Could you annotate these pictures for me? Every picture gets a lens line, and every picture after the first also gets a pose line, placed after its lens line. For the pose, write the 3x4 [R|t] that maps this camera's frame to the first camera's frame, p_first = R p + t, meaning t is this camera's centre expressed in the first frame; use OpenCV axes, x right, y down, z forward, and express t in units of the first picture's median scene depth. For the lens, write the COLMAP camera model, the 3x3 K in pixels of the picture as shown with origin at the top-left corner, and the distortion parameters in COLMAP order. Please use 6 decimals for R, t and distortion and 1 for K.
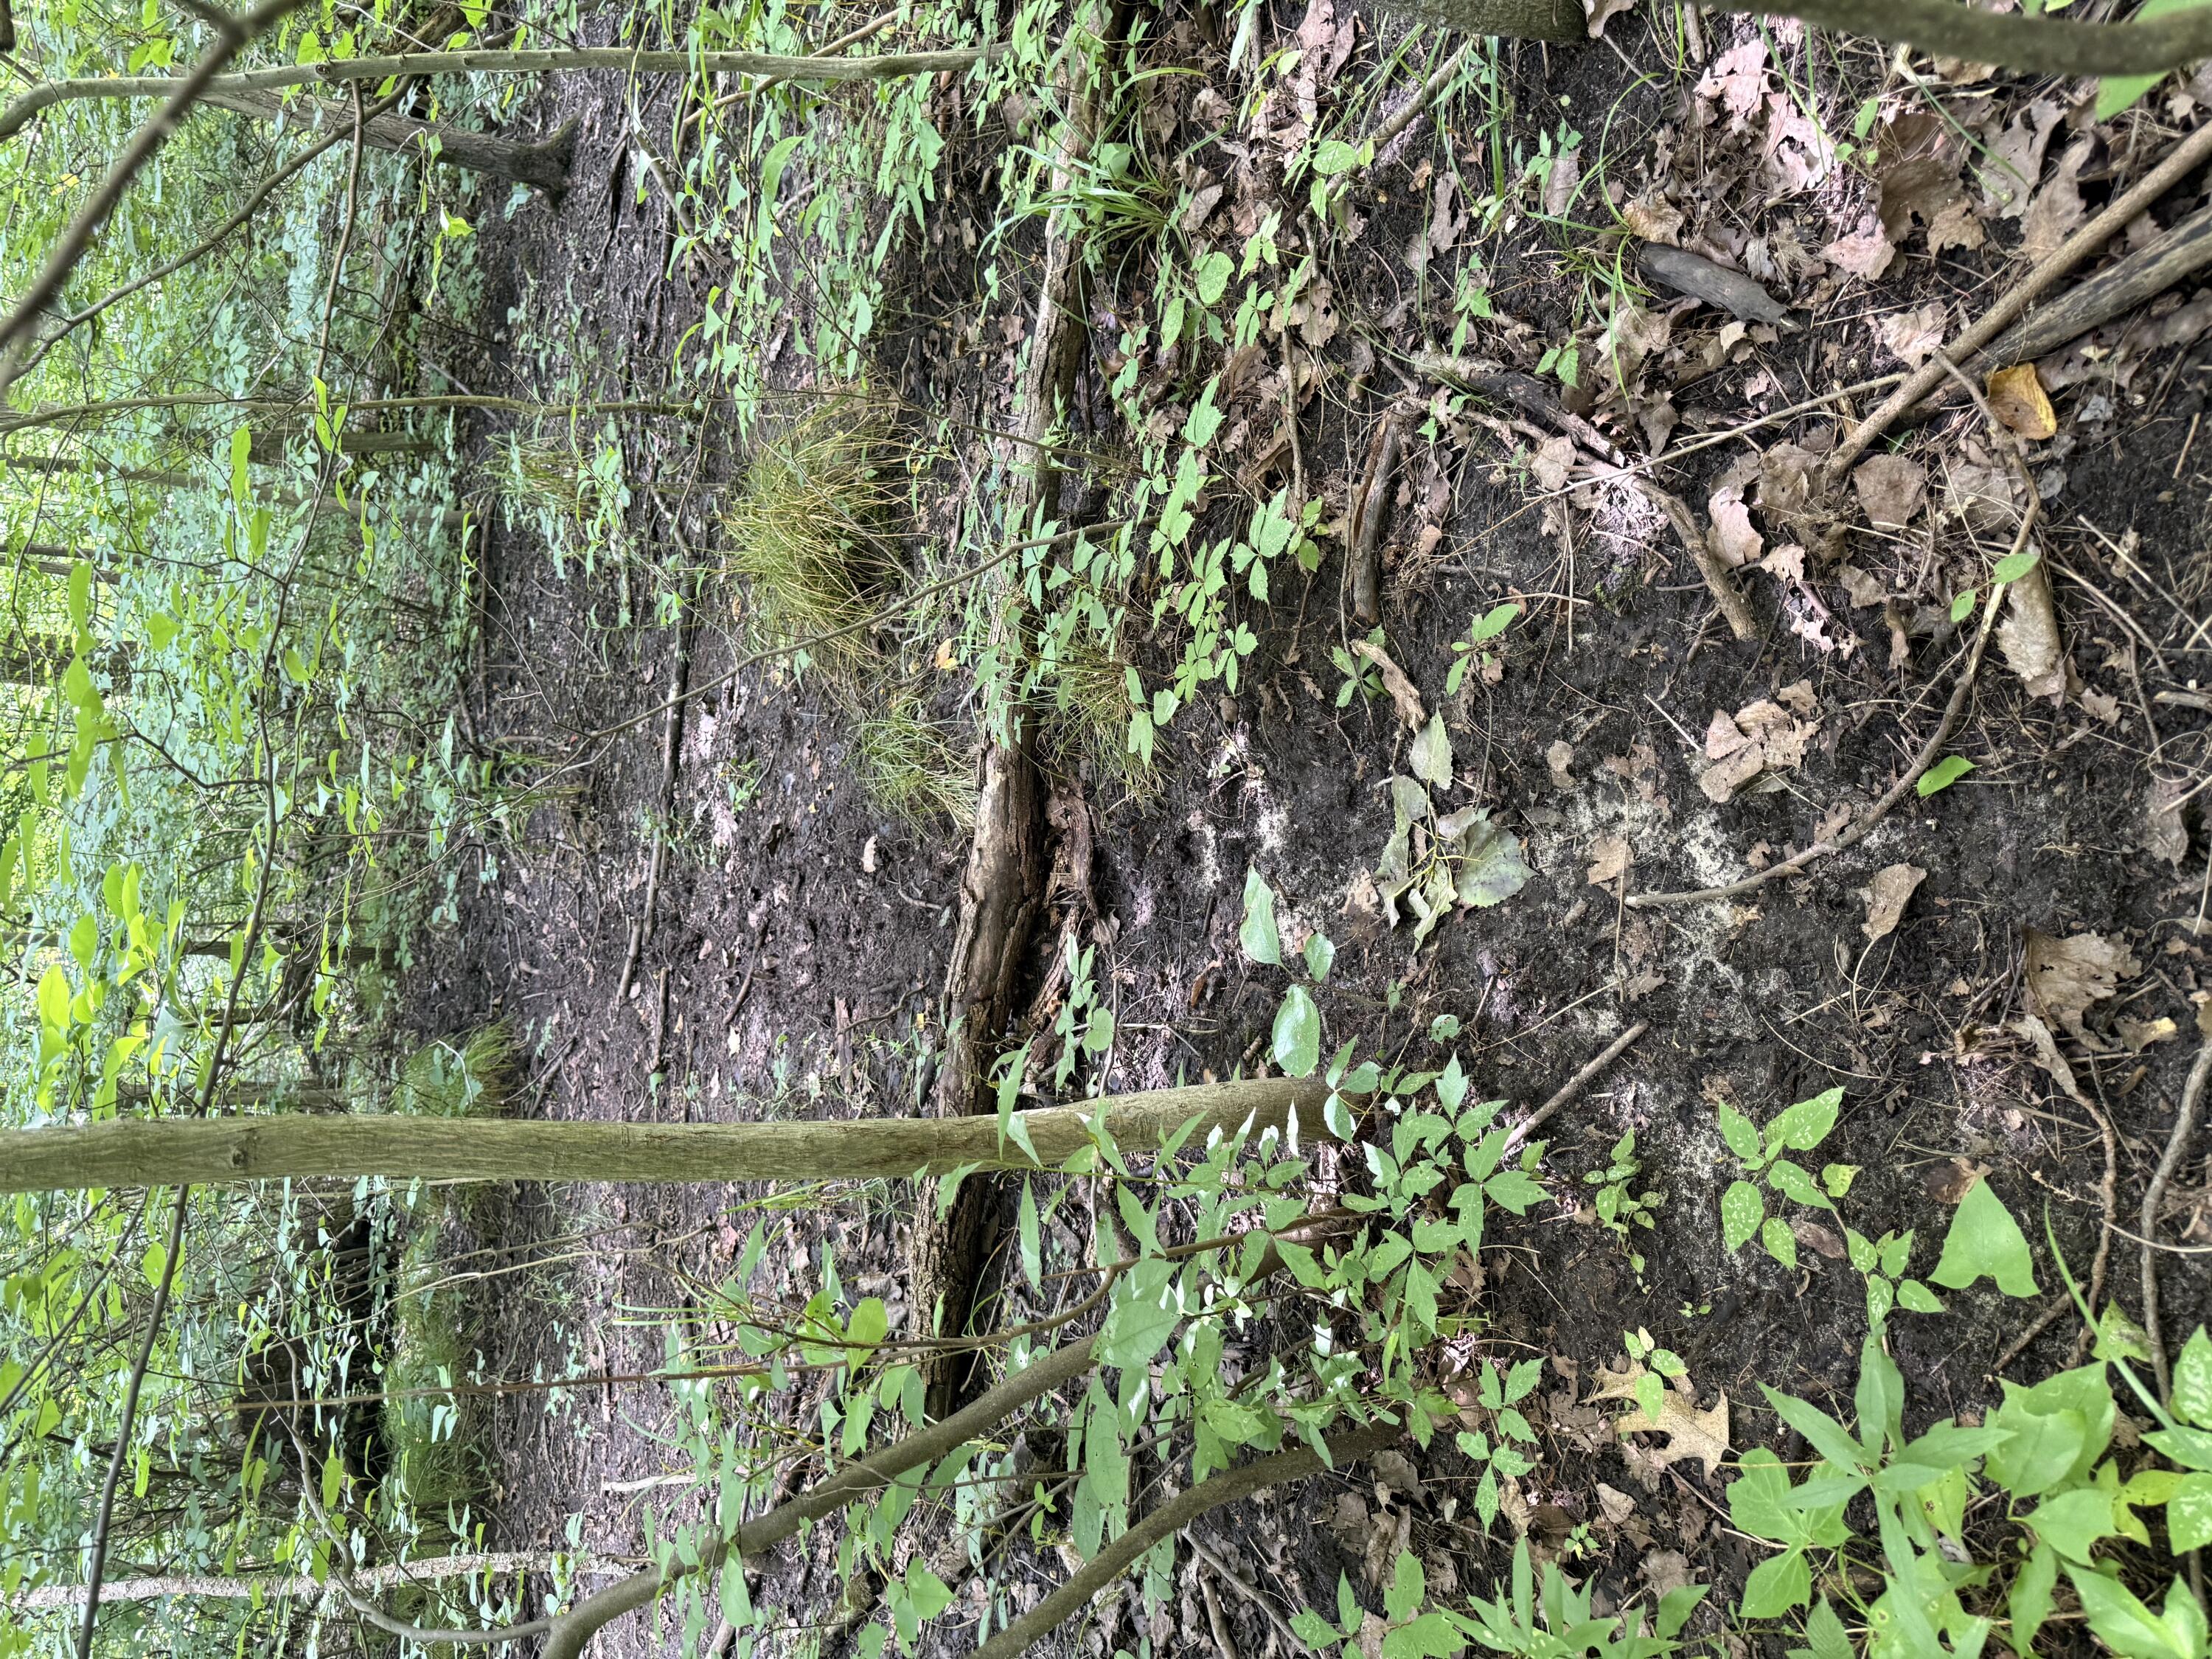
lens RADIAL K [[1567.3, 0, 1111.7], [0, 1567.3, 836.9], [0, 0, 1]] dist [0.109998, -0.180207]
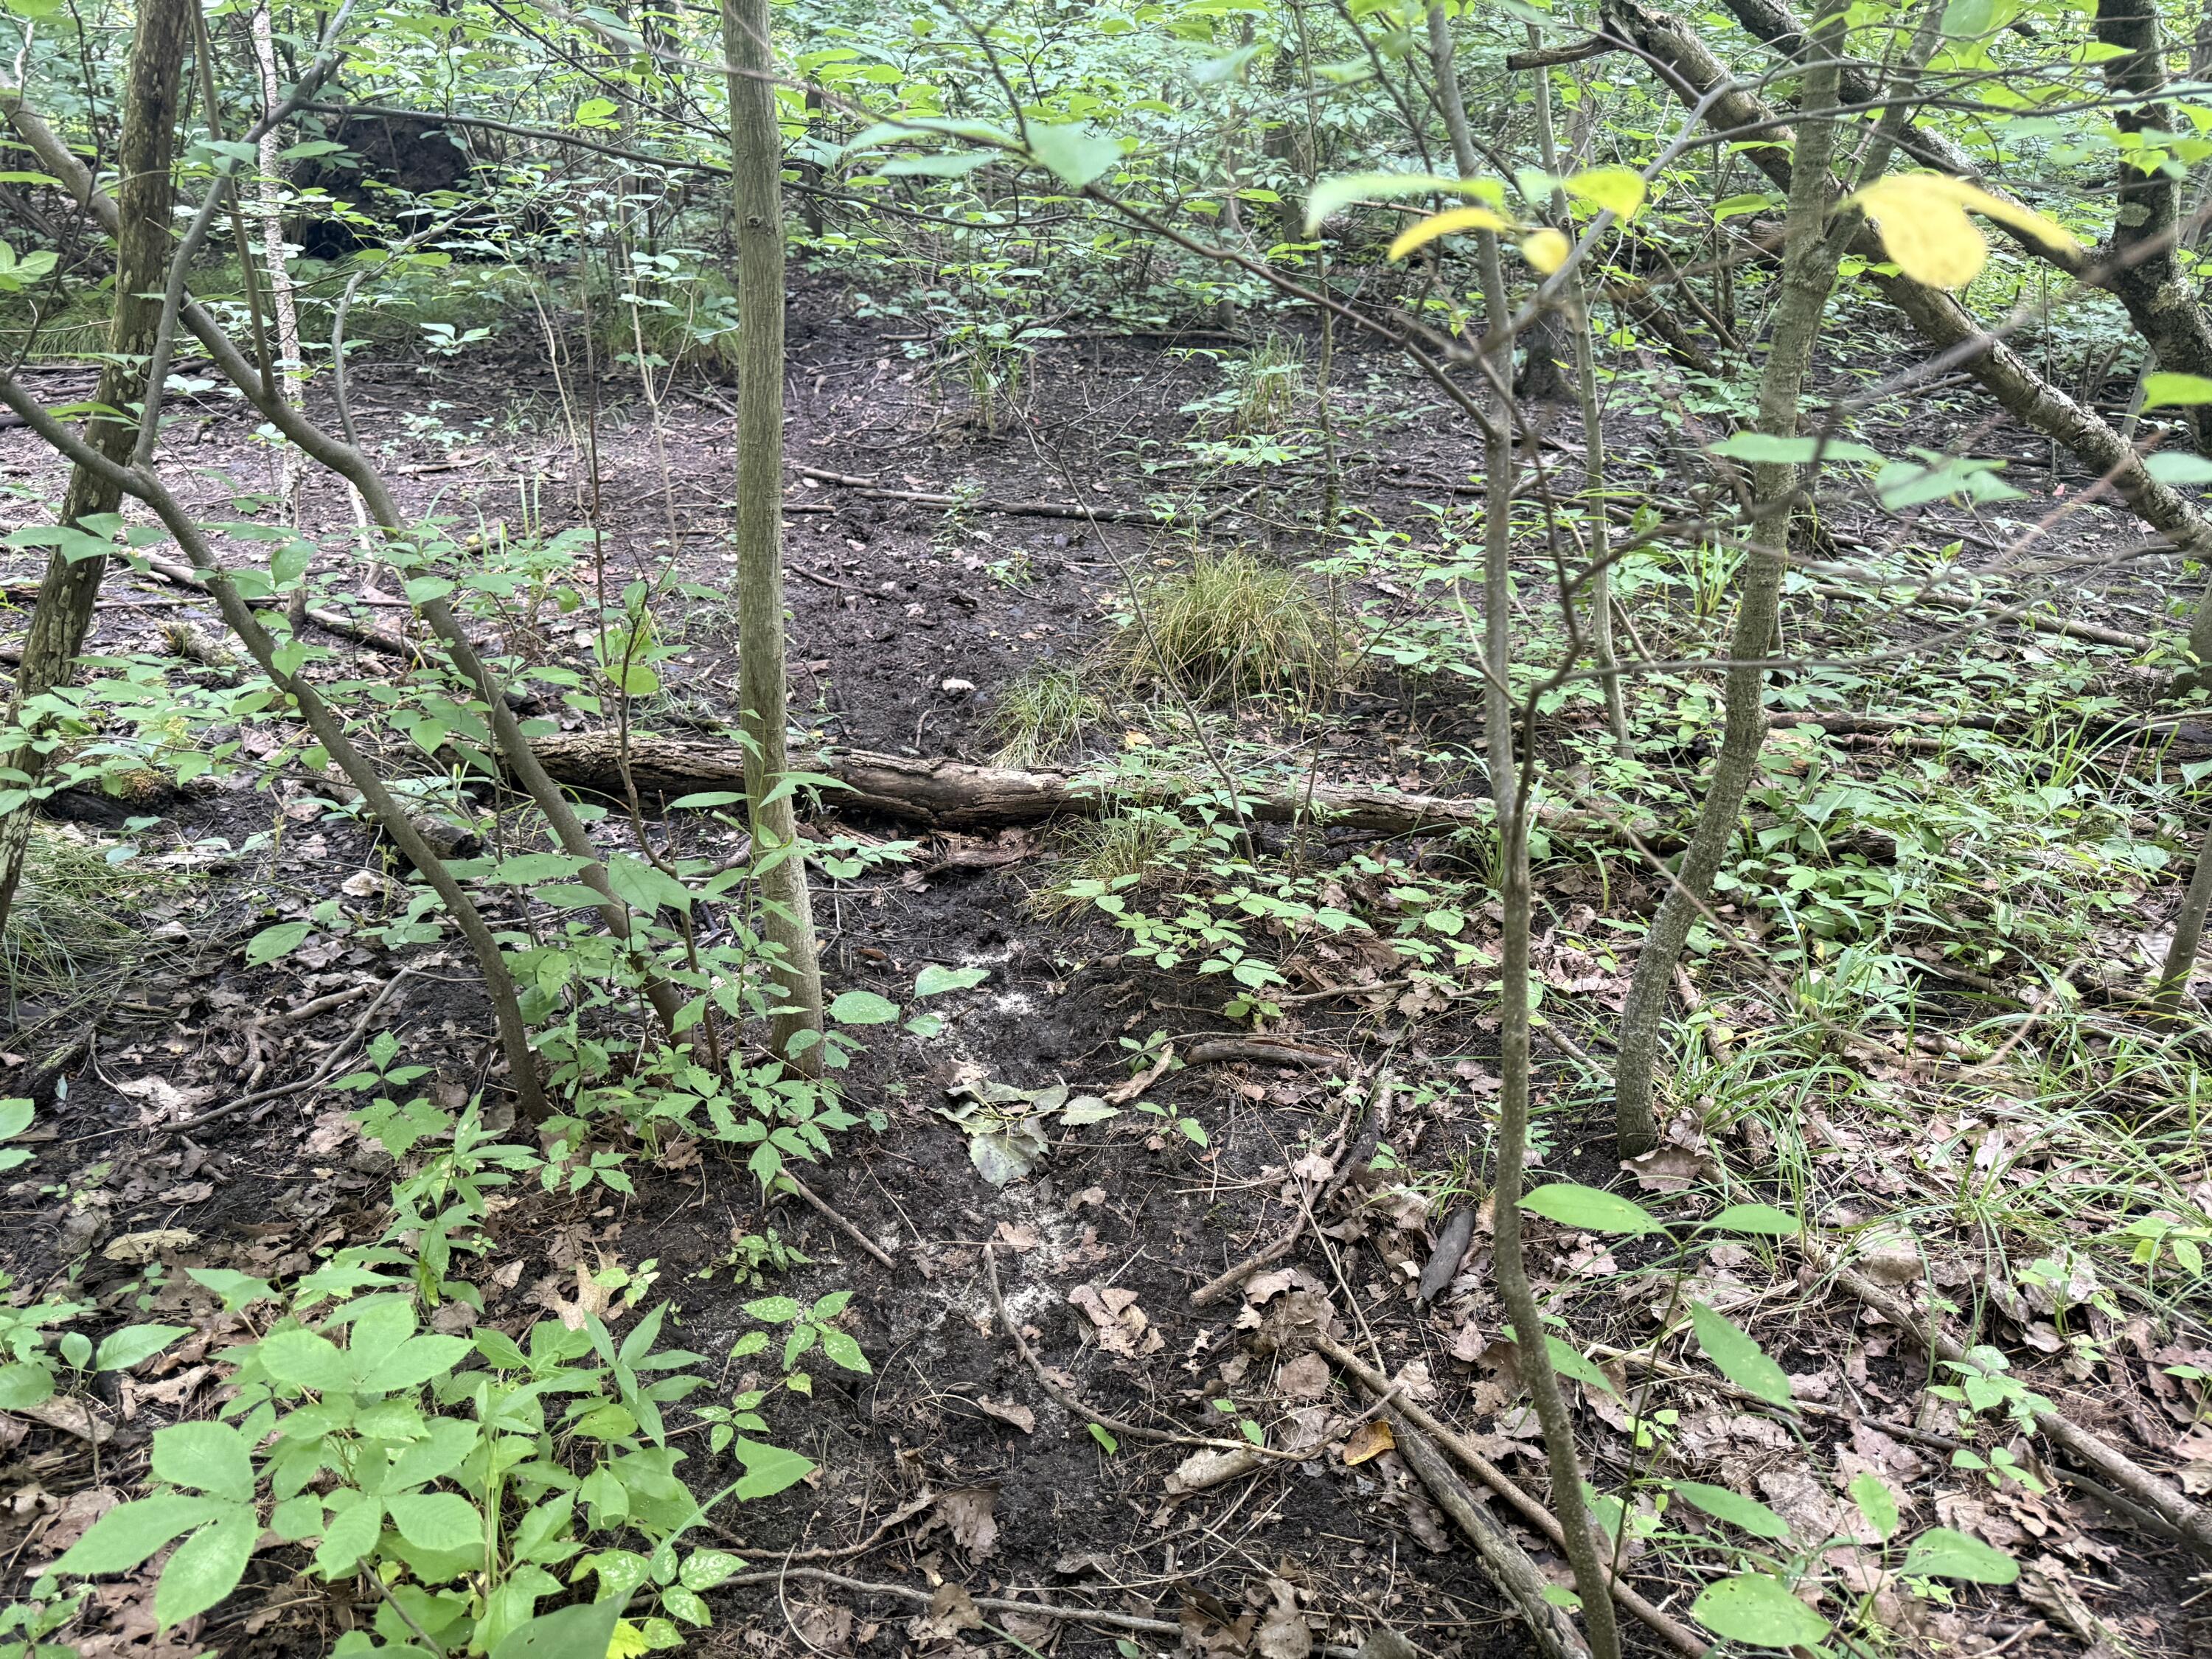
lens RADIAL K [[1567.3, 0, 1111.7], [0, 1567.3, 836.9], [0, 0, 1]] dist [0.109998, -0.180207]
pose [[0.061154, 0.996318, -0.060097, 0.058137], [-0.993439, 0.054927, -0.100308, 0.039243], [-0.096637, 0.065837, 0.993140, -0.247304]]
